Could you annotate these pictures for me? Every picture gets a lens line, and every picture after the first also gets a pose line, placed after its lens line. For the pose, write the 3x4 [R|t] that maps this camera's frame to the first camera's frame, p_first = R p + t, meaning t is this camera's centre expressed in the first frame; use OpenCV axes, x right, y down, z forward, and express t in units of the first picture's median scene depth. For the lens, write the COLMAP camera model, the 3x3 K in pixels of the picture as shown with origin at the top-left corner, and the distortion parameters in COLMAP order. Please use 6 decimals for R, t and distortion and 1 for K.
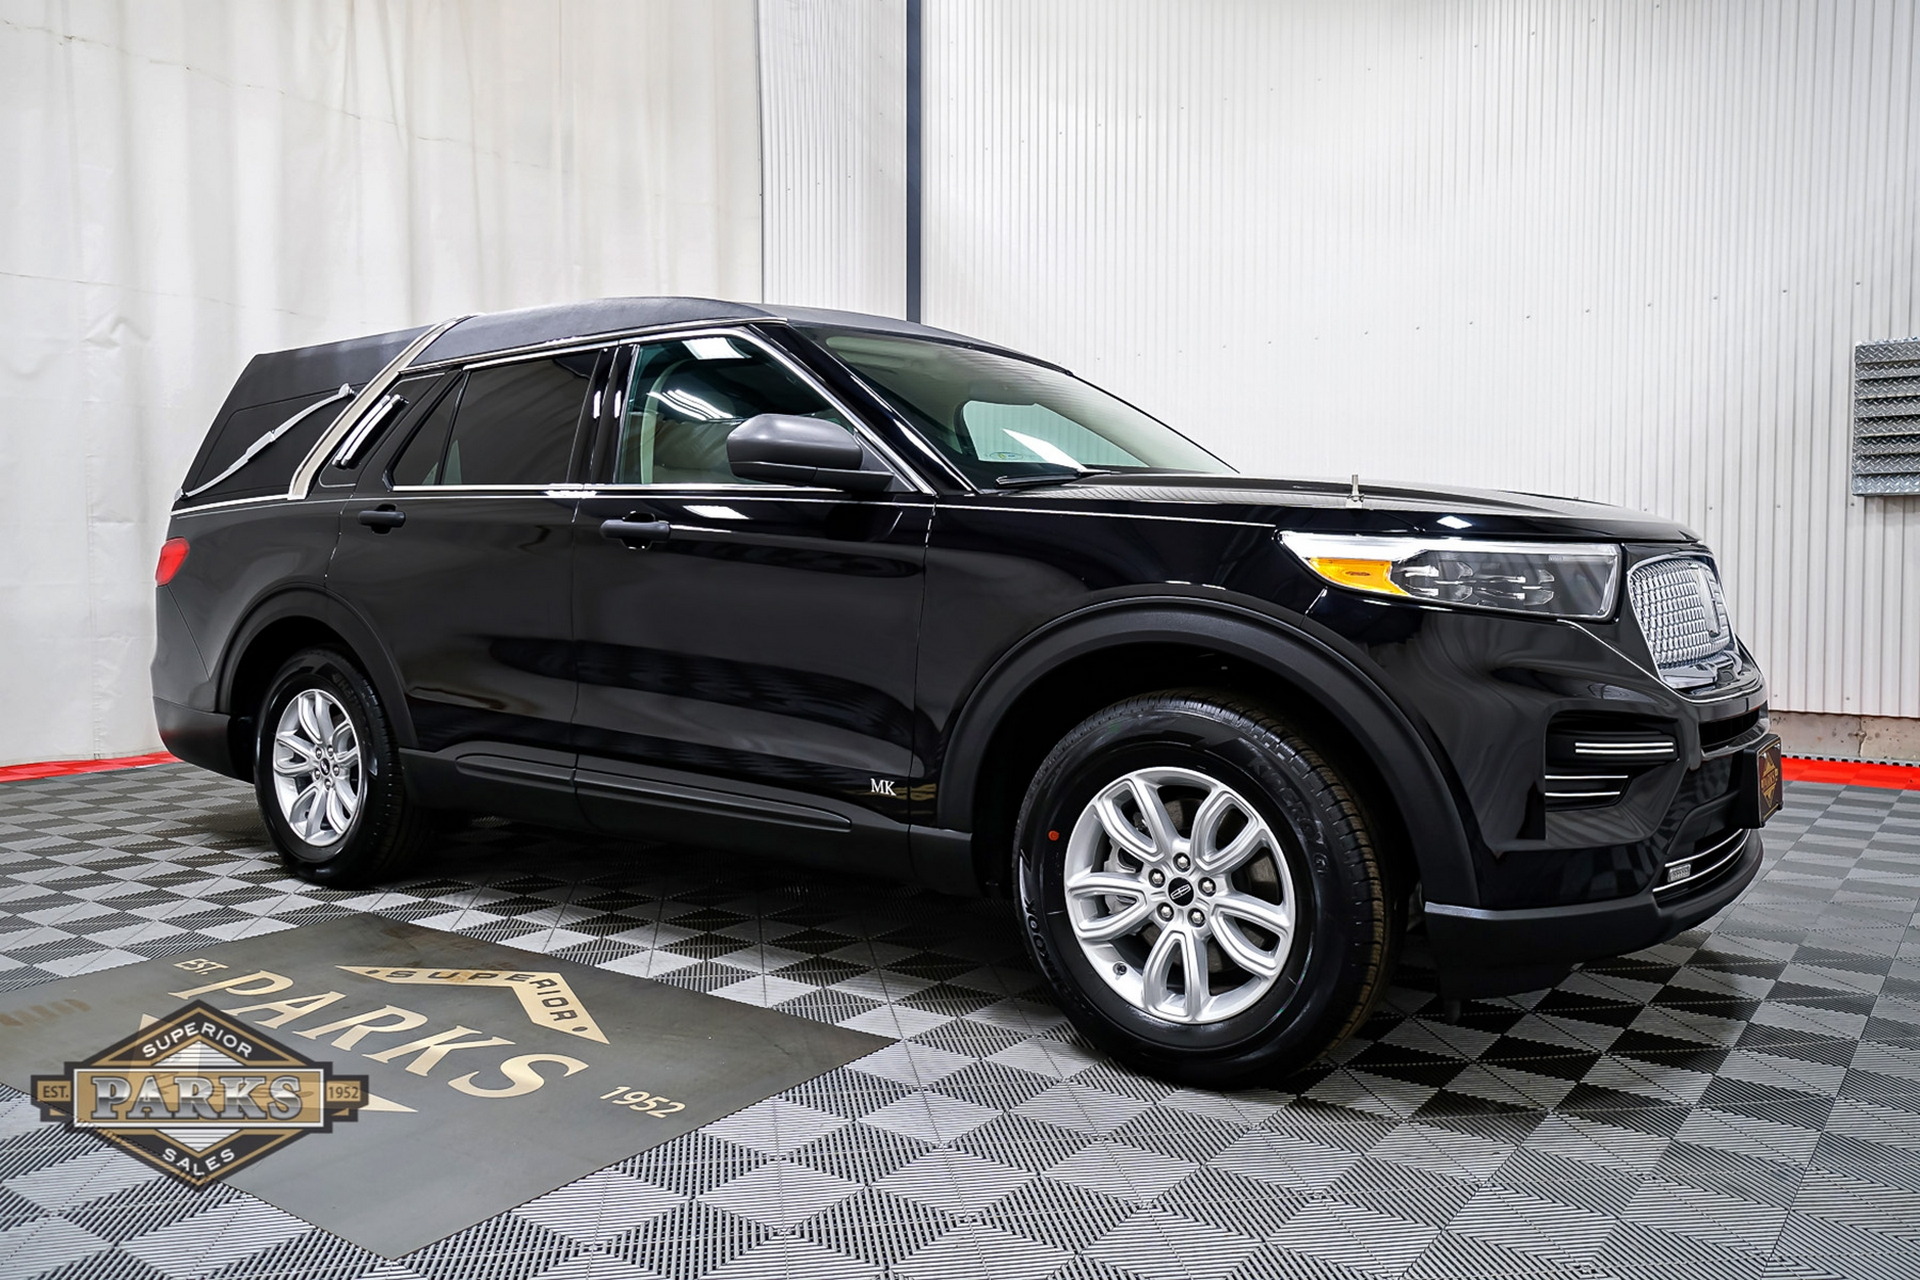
lens RADIAL K [[1463.0, 0, 1016.7], [0, 1463.0, 598.1], [0, 0, 1]] dist [0.014220, 0.031134]
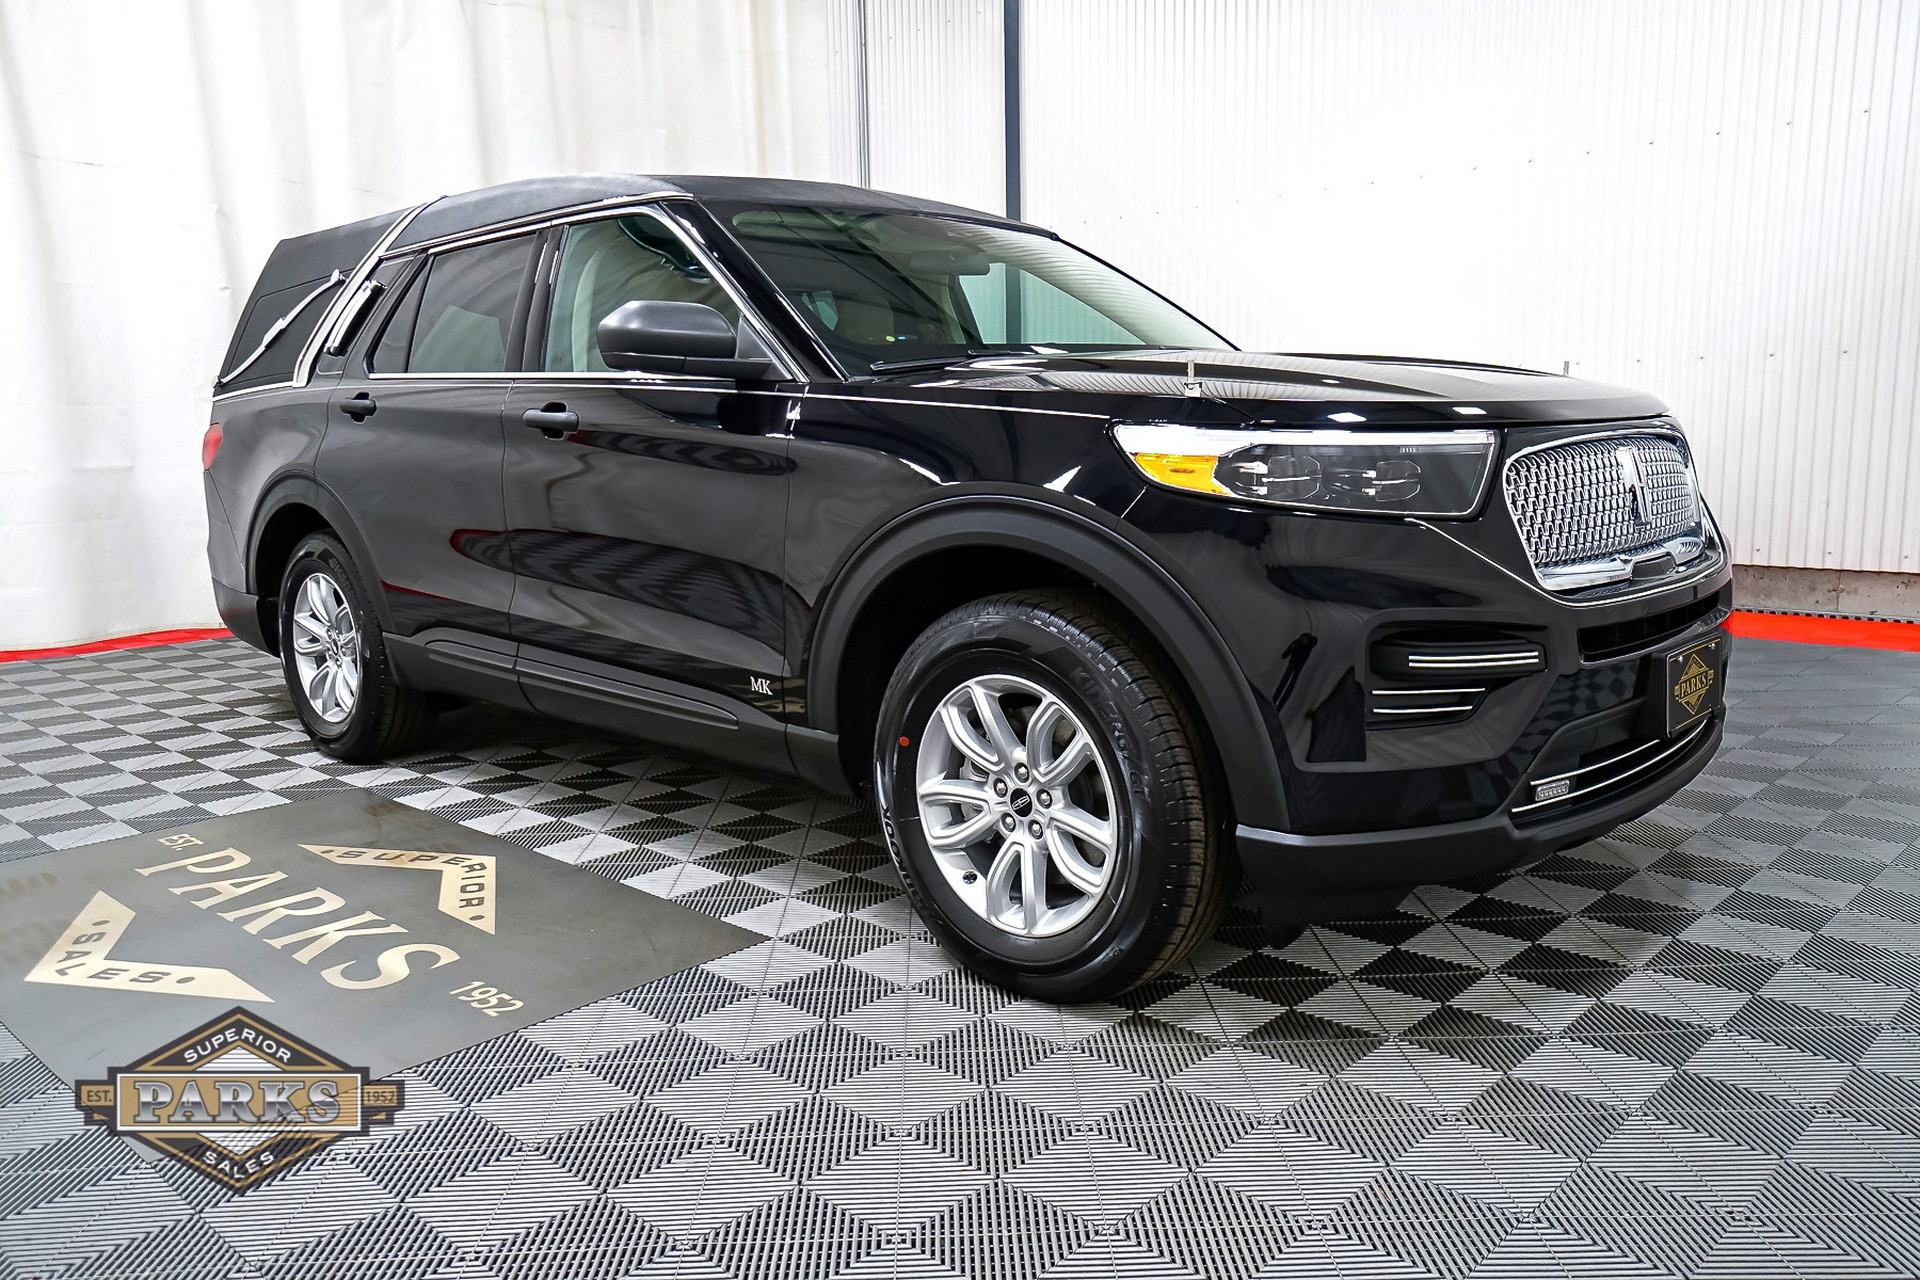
lens RADIAL K [[1463.0, 0, 1016.8], [0, 1463.0, 607.2], [0, 0, 1]] dist [0.014220, 0.031134]
pose [[0.992023, -0.001178, -0.126052, 0.223268], [0.014902, 0.994041, 0.107985, -0.029656], [0.125173, -0.109002, 0.986129, 0.063720]]
